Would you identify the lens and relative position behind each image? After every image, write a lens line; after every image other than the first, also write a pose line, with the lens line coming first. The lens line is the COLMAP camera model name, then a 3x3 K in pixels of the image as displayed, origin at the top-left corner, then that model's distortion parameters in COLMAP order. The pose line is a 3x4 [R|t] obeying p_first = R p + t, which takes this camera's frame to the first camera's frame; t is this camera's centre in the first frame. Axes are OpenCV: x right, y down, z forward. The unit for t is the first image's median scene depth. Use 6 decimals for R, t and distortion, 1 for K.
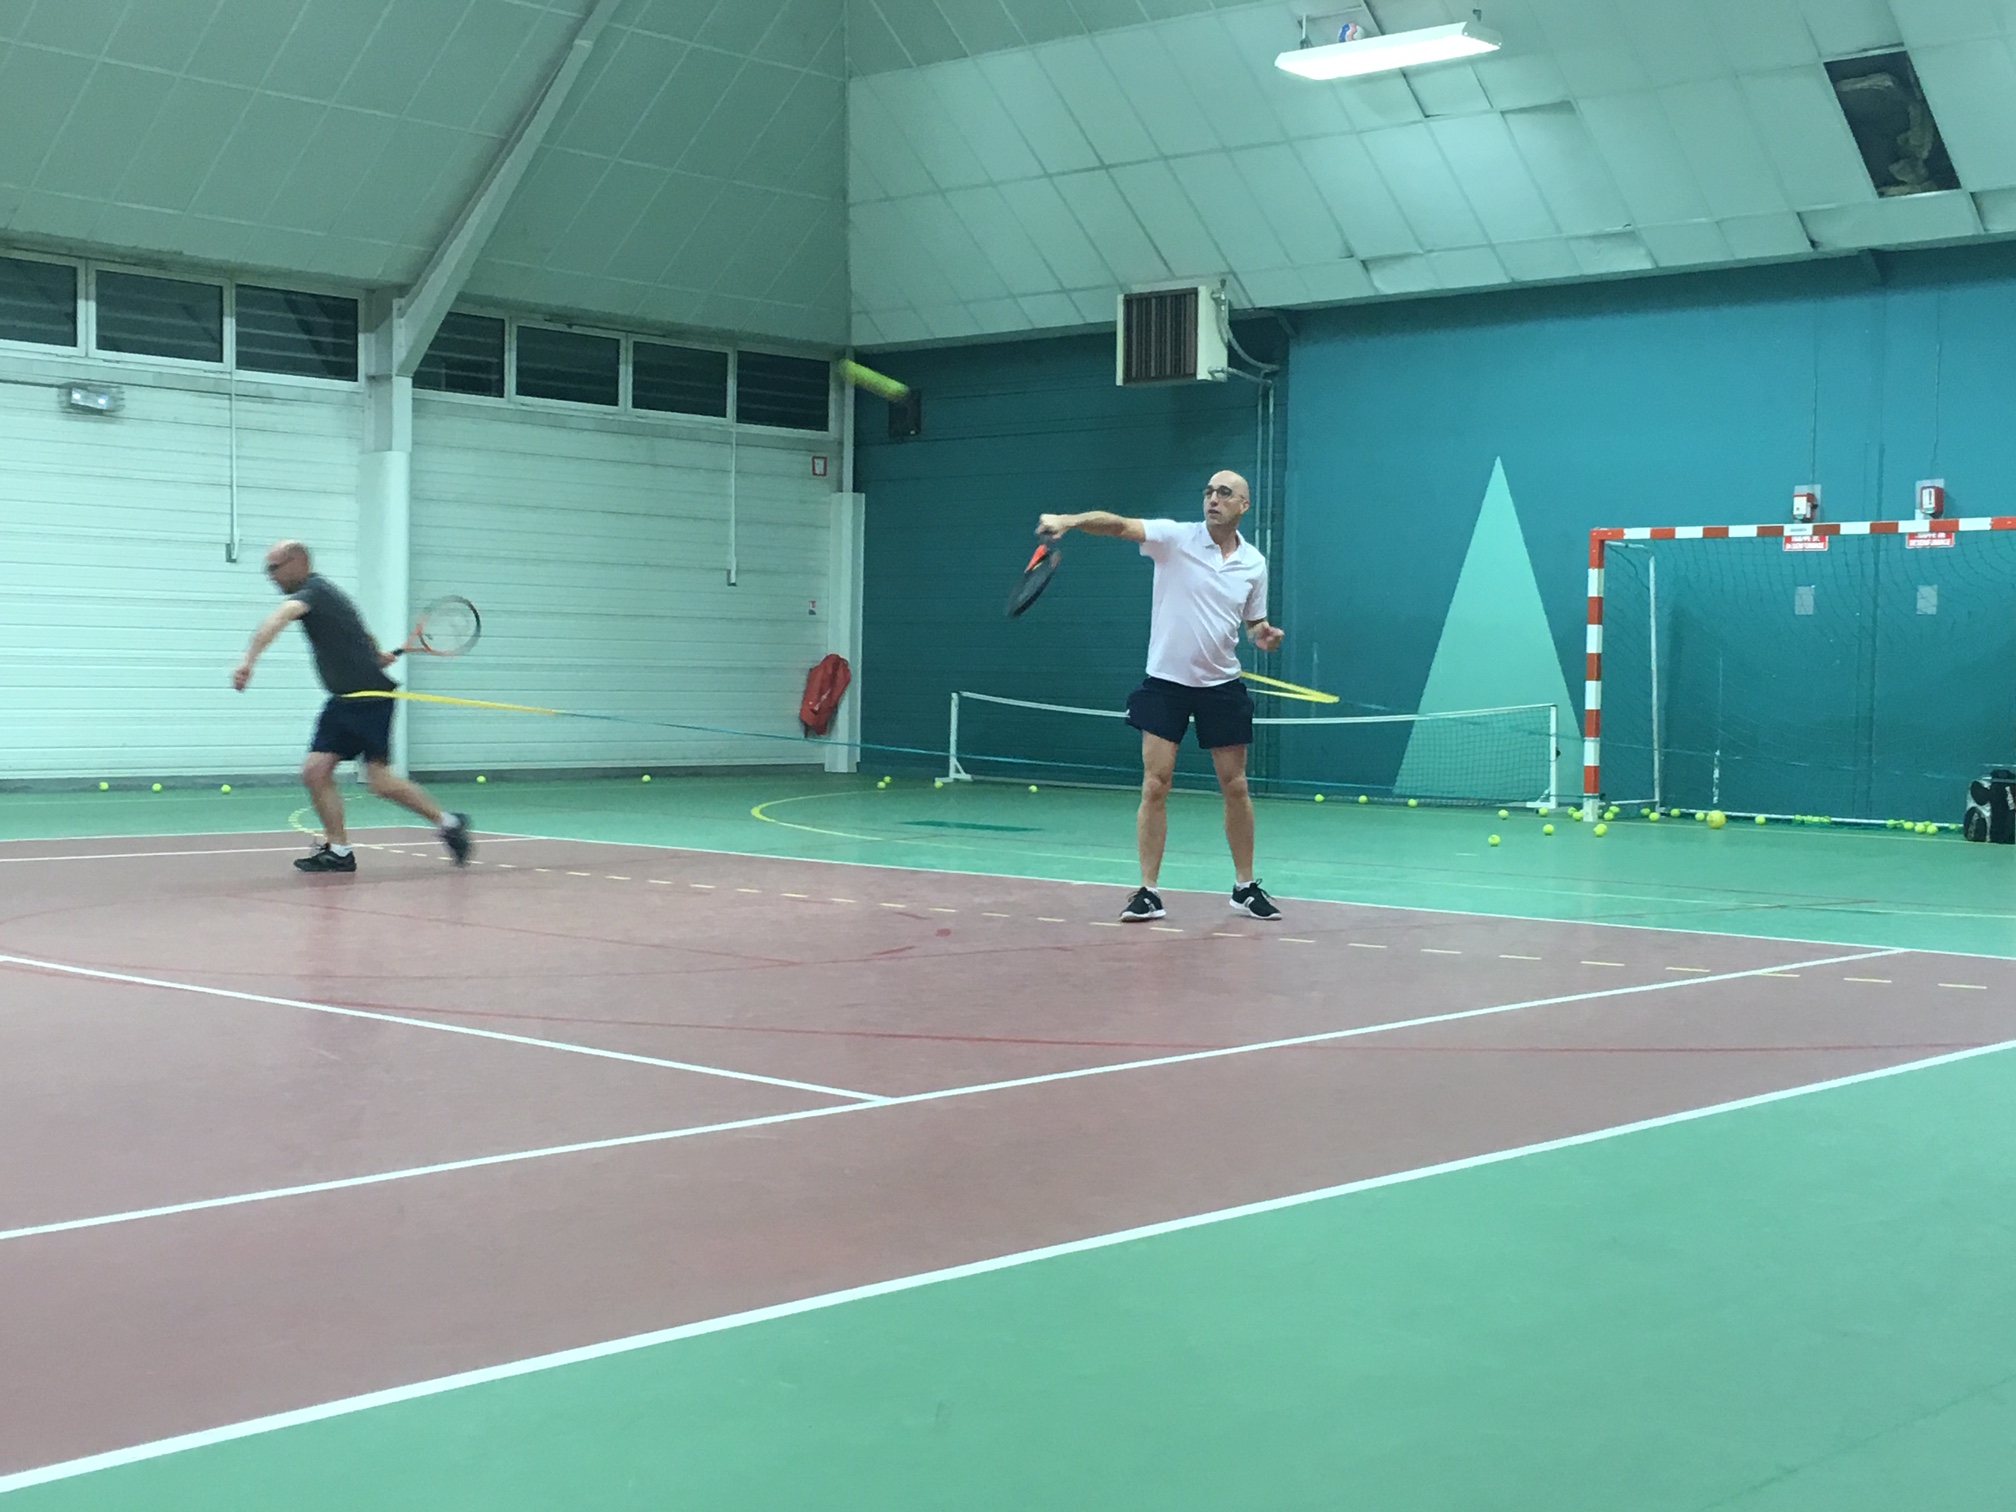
lens RADIAL K [[2830.9, 0, 1000.2], [0, 2830.9, 758.8], [0, 0, 1]] dist [0.131508, 0.000000]
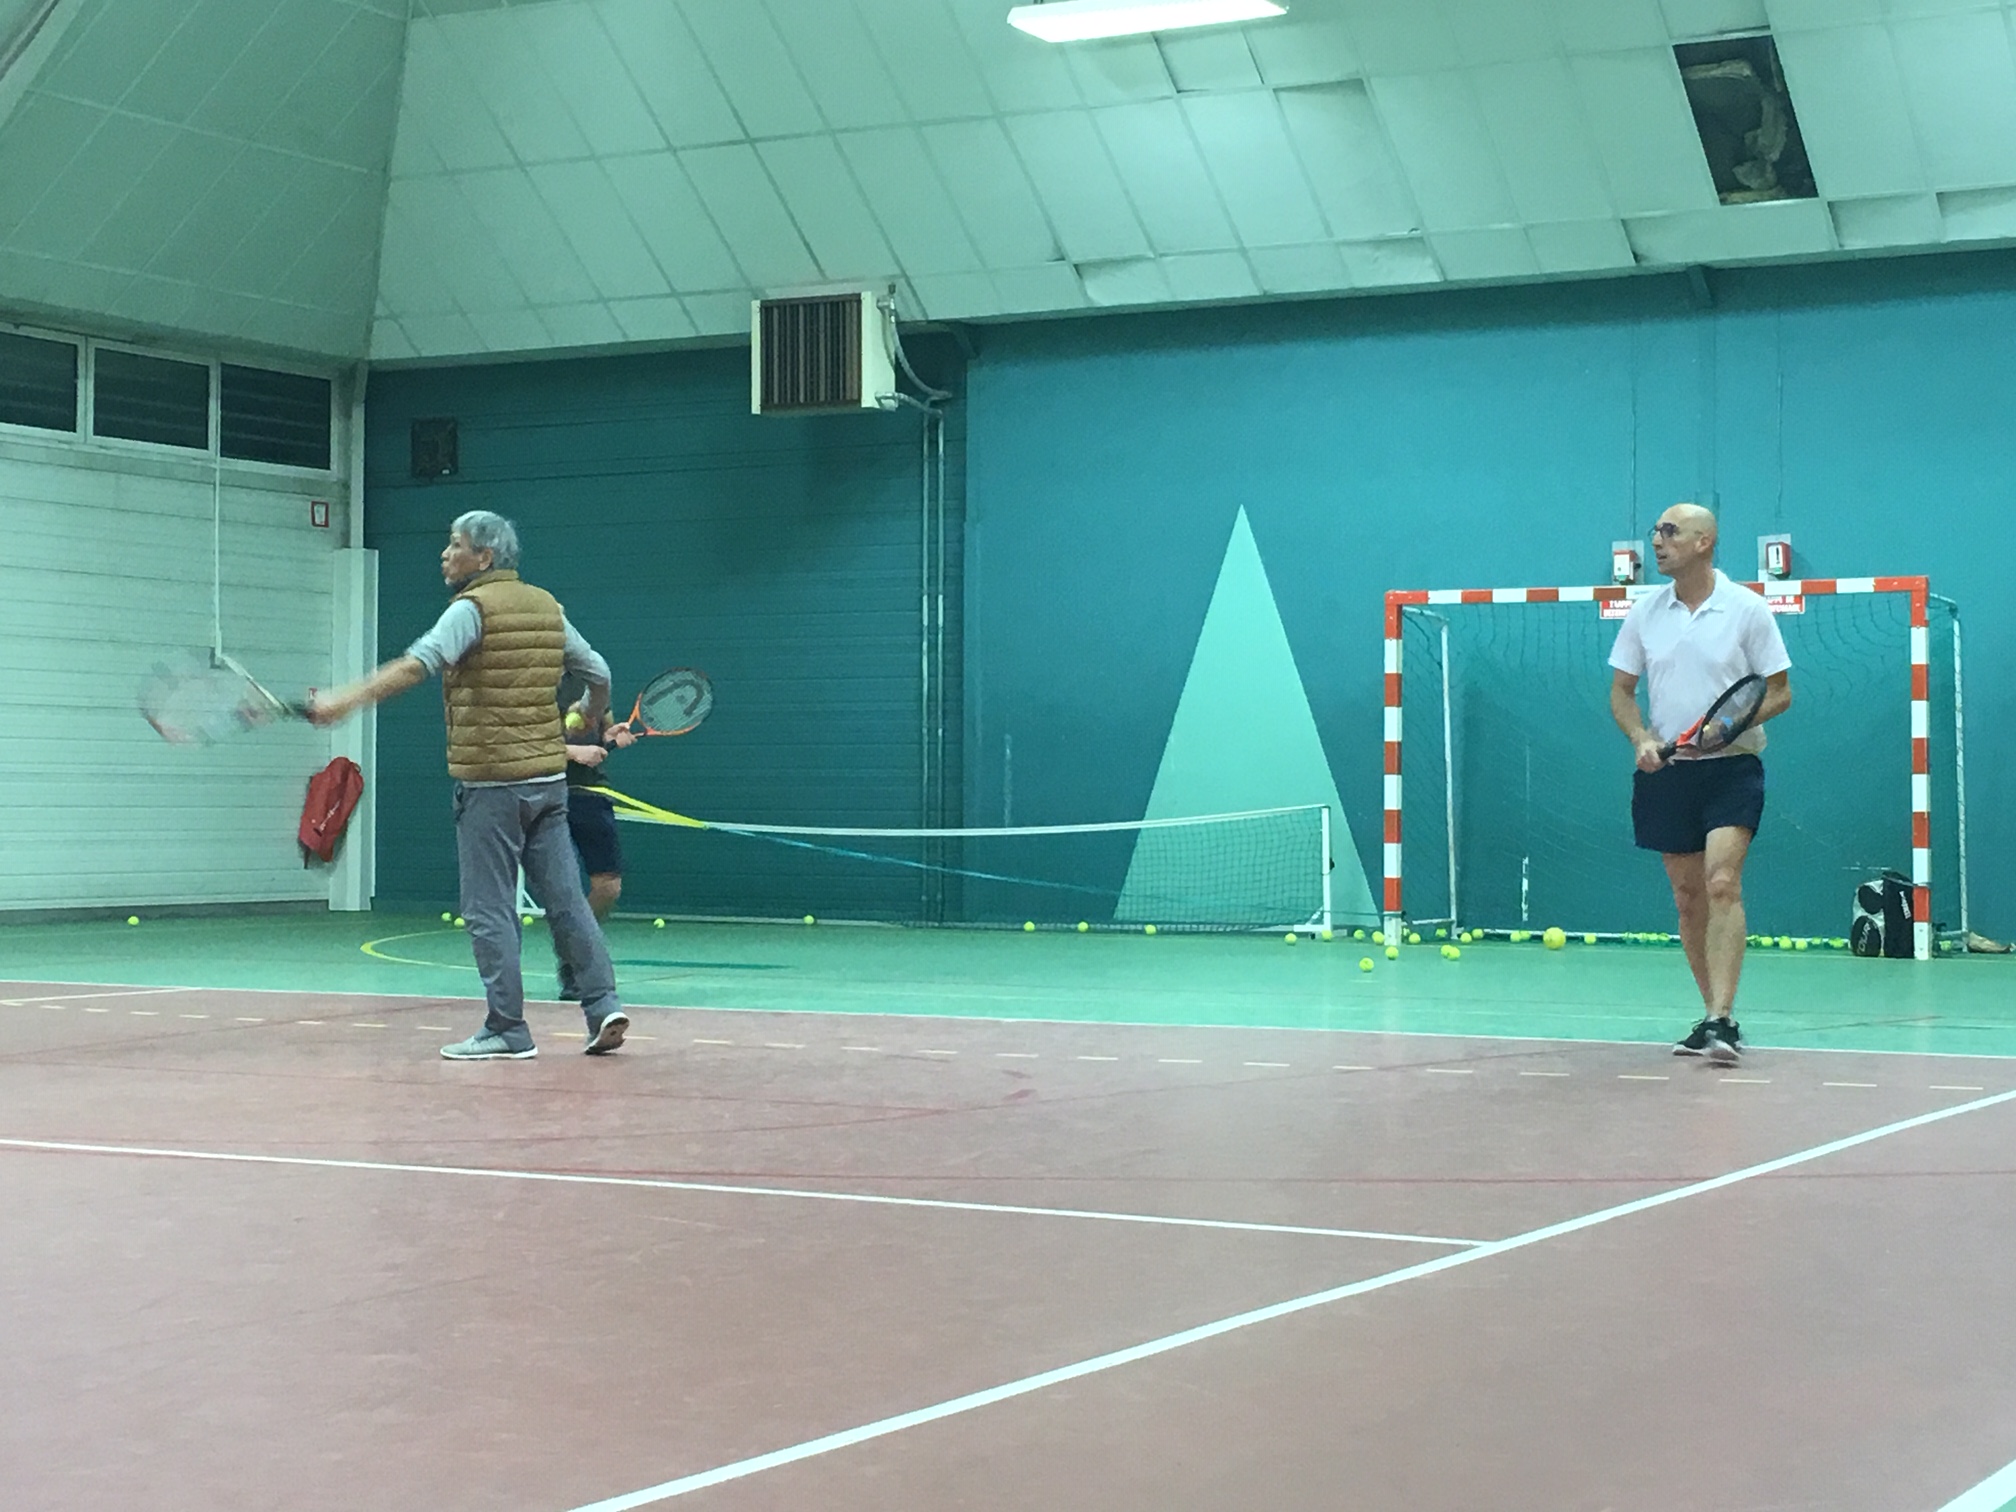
lens RADIAL K [[3567.1, 0, 1028.4], [0, 3567.1, 757.3], [0, 0, 1]] dist [0.099135, 0.000000]
pose [[0.976255, -0.009351, 0.216423, -0.113656], [0.018107, 0.999094, -0.038509, 0.005216], [-0.215867, 0.041513, 0.975540, 0.012280]]
